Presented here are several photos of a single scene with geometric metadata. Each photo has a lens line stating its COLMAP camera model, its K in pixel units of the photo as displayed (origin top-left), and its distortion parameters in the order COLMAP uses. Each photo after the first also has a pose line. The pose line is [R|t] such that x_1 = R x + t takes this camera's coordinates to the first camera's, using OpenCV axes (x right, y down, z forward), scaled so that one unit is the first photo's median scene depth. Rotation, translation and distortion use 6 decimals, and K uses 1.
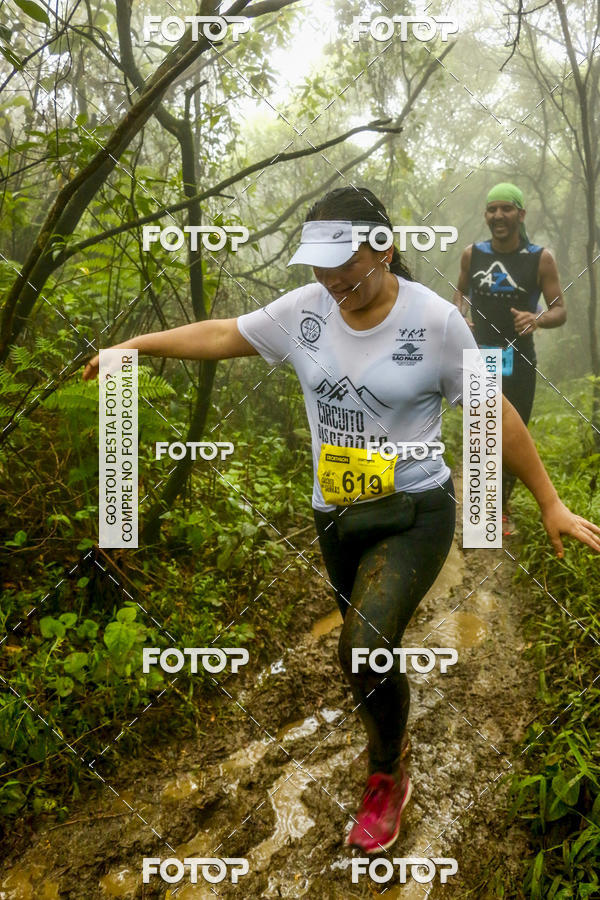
lens RADIAL K [[803.3, 0, 308.4], [0, 803.3, 453.4], [0, 0, 1]] dist [-0.151998, 0.191222]
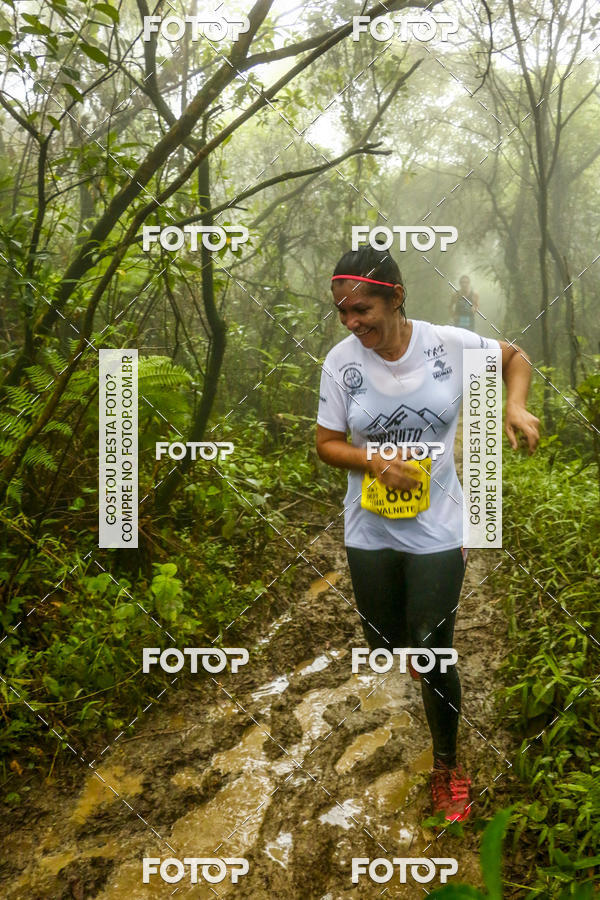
lens RADIAL K [[798.0, 0, 307.5], [0, 798.0, 451.6], [0, 0, 1]] dist [-0.149657, 0.189752]
pose [[0.997630, -0.000903, 0.068802, -0.079874], [-0.000006, 0.999913, 0.013206, 0.010504], [-0.068808, -0.013175, 0.997543, -0.136136]]
